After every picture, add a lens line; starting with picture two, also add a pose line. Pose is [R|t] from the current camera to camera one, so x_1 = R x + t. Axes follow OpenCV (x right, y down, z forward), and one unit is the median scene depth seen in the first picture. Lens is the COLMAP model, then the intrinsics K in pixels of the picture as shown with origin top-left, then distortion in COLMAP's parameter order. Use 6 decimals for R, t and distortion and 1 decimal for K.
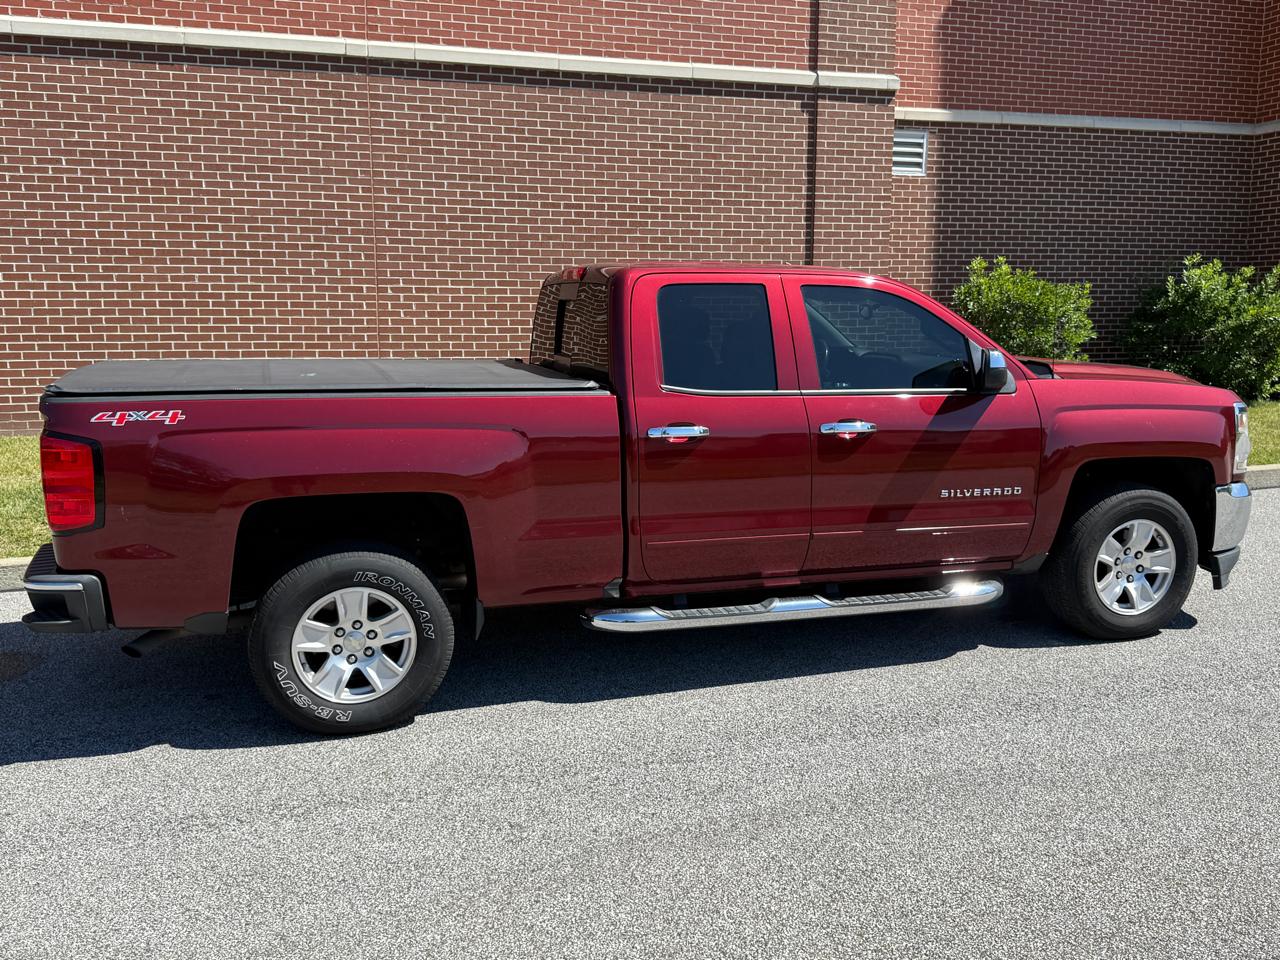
lens RADIAL K [[1137.1, 0, 637.8], [0, 1137.1, 486.0], [0, 0, 1]] dist [0.173256, -0.368221]
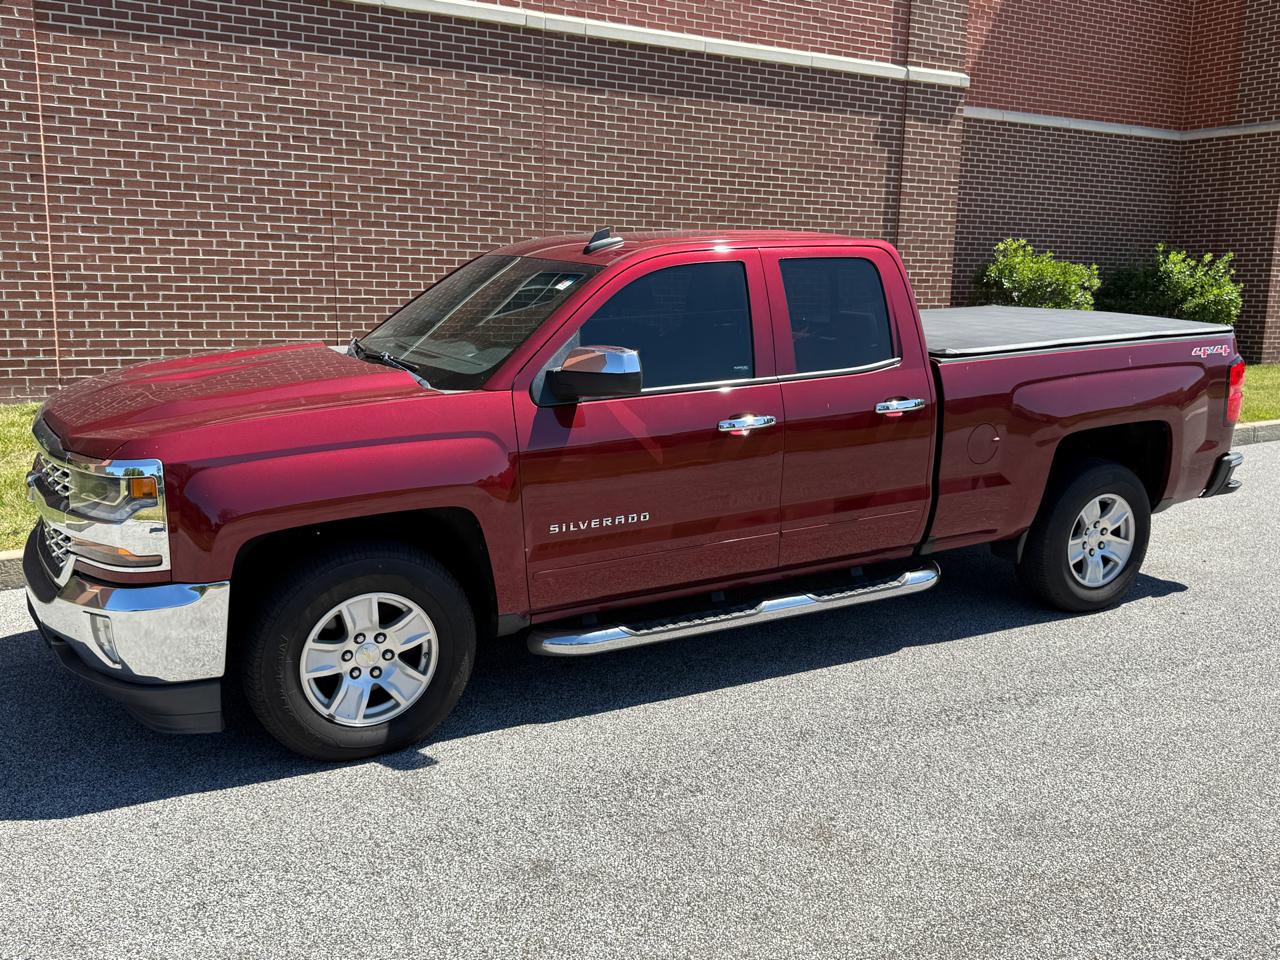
lens RADIAL K [[1123.8, 0, 638.0], [0, 1123.8, 488.8], [0, 0, 1]] dist [0.116112, -0.223005]
pose [[0.976180, -0.020470, 0.215996, -0.369283], [0.014653, 0.999487, 0.028495, 0.010431], [-0.216468, -0.024651, 0.975978, -0.016524]]
